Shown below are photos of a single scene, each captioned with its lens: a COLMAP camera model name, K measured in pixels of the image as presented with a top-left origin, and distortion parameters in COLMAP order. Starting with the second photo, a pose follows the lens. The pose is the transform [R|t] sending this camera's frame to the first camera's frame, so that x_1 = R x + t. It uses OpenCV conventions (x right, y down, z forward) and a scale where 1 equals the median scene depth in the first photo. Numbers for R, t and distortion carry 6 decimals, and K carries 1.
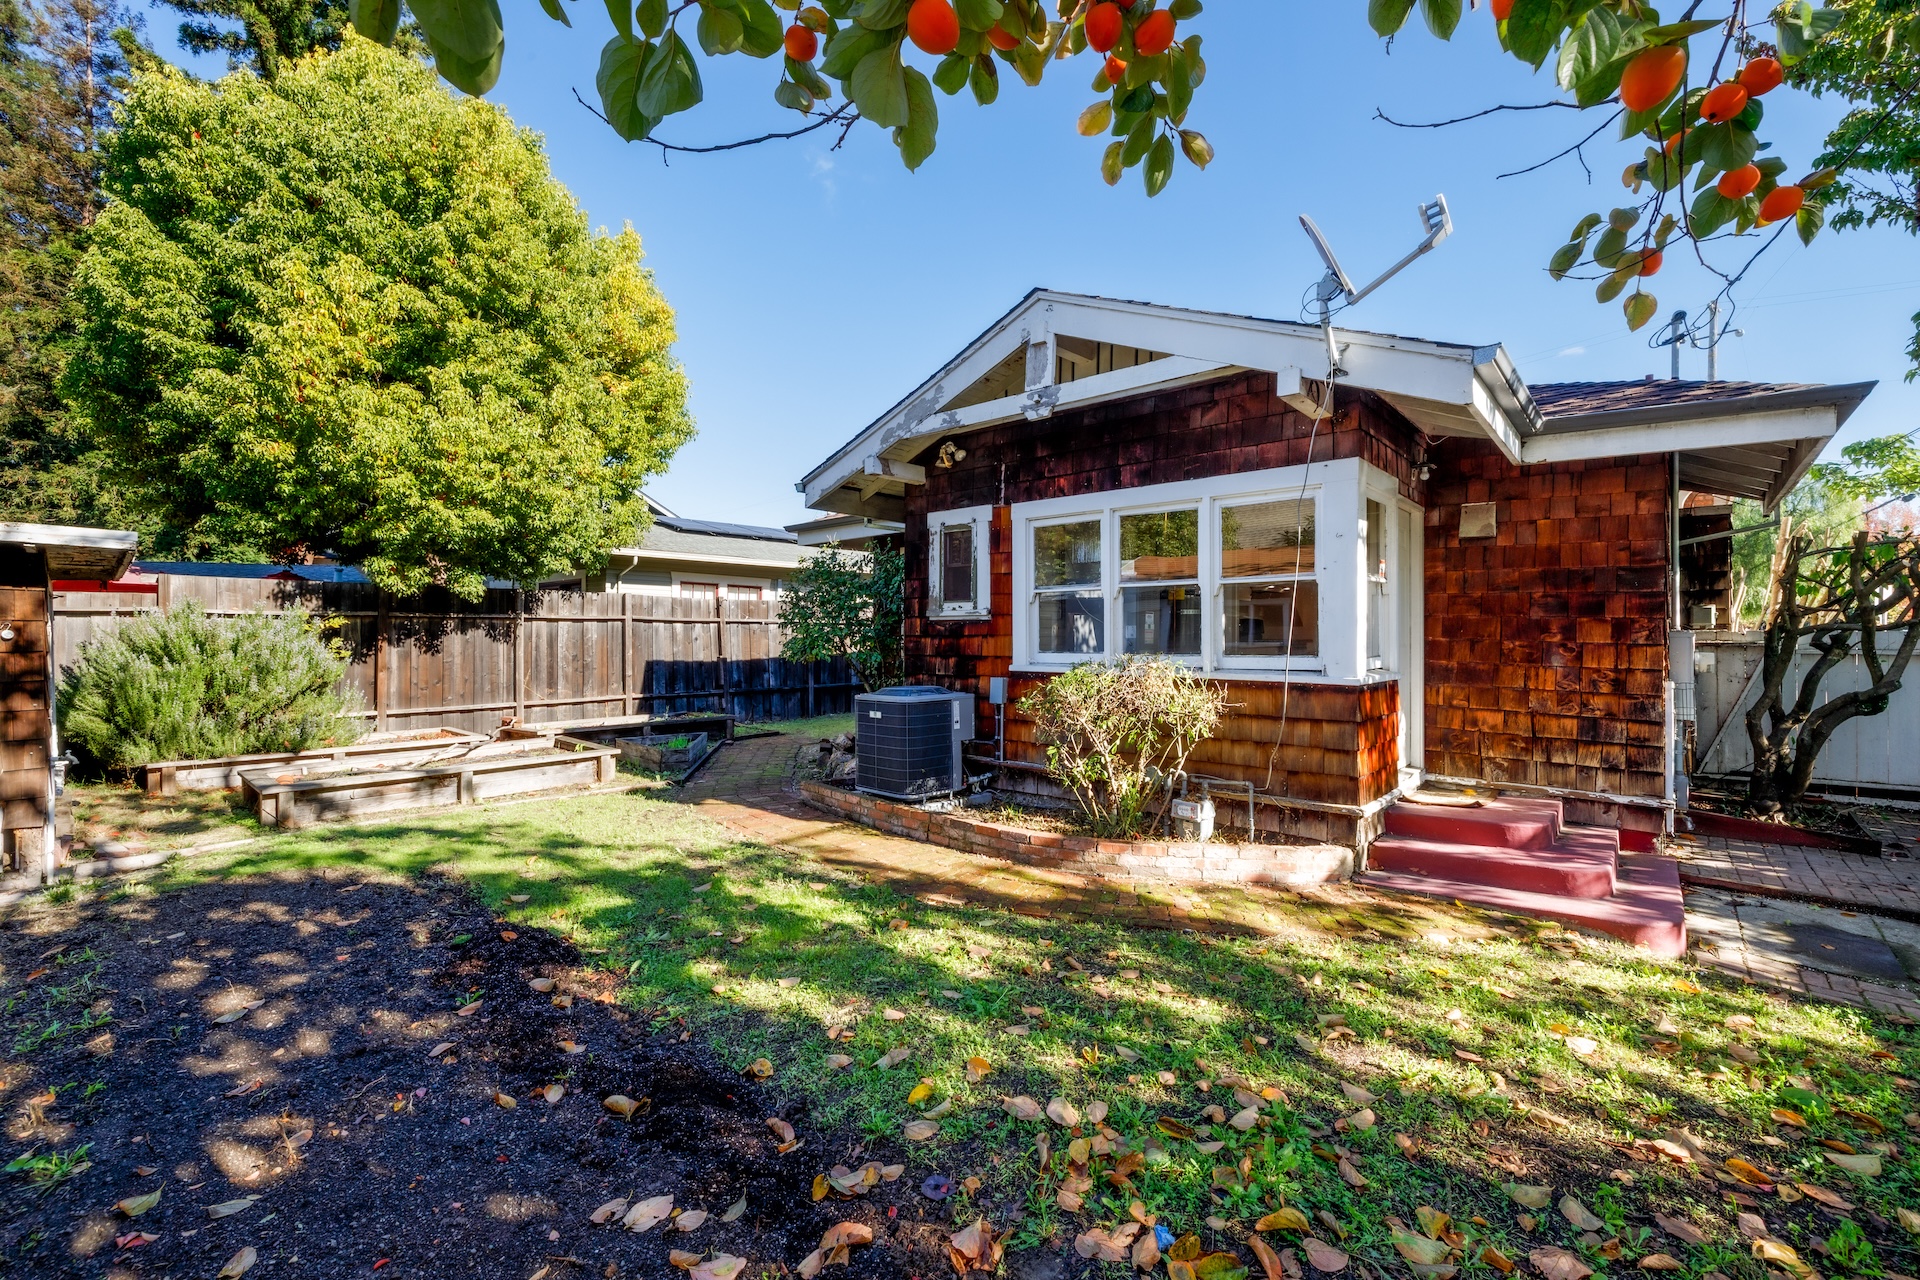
lens RADIAL K [[782.8, 0, 961.3], [0, 782.8, 624.7], [0, 0, 1]] dist [0.010483, -0.000173]
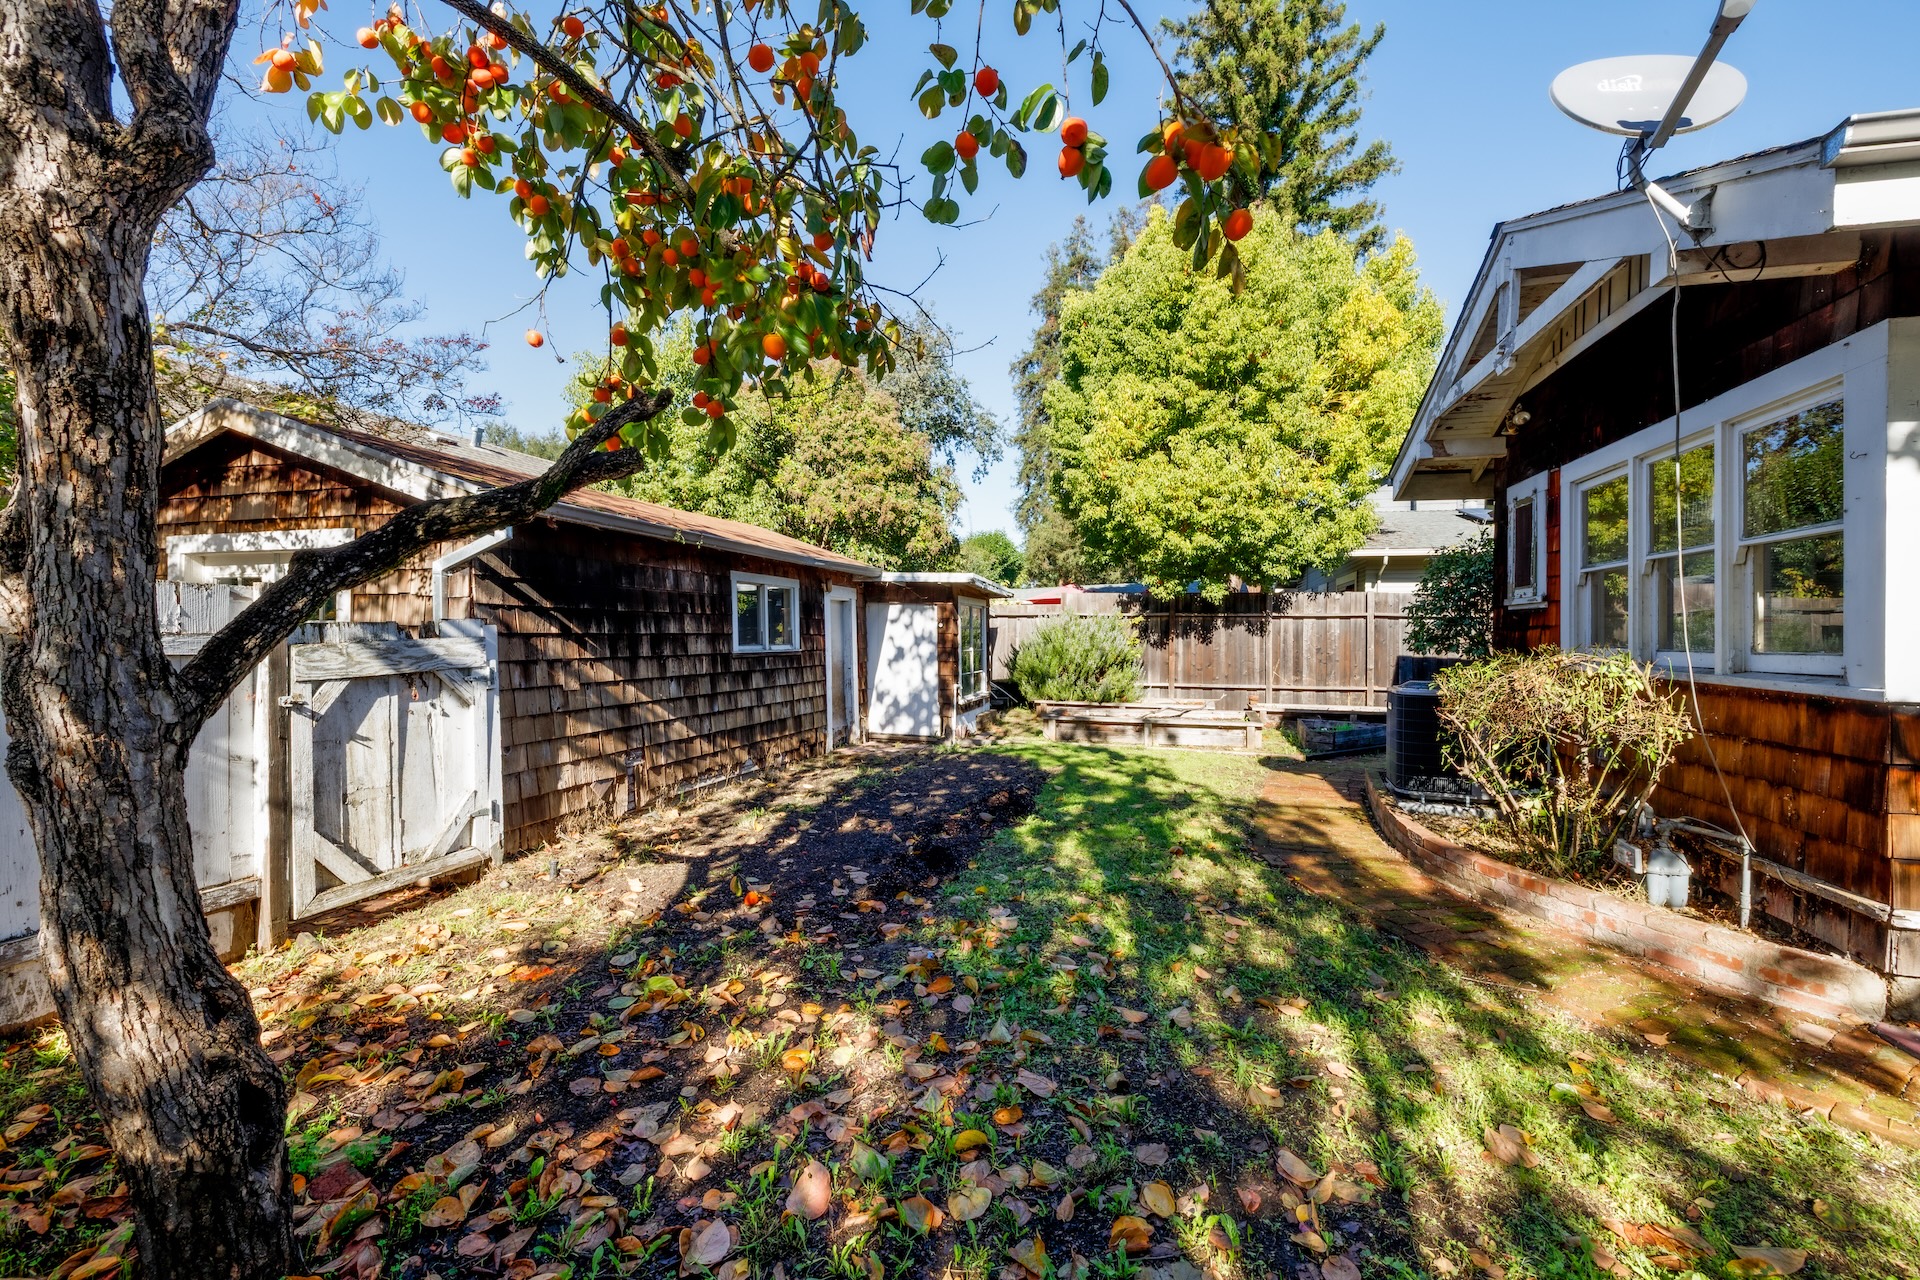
lens RADIAL K [[782.8, 0, 960.9], [0, 782.8, 641.2], [0, 0, 1]] dist [0.010483, -0.000173]
pose [[0.438110, 0.015763, -0.898783, 0.416825], [-0.000123, 0.999847, 0.017476, 0.011533], [0.898921, -0.007546, 0.438045, 0.052103]]
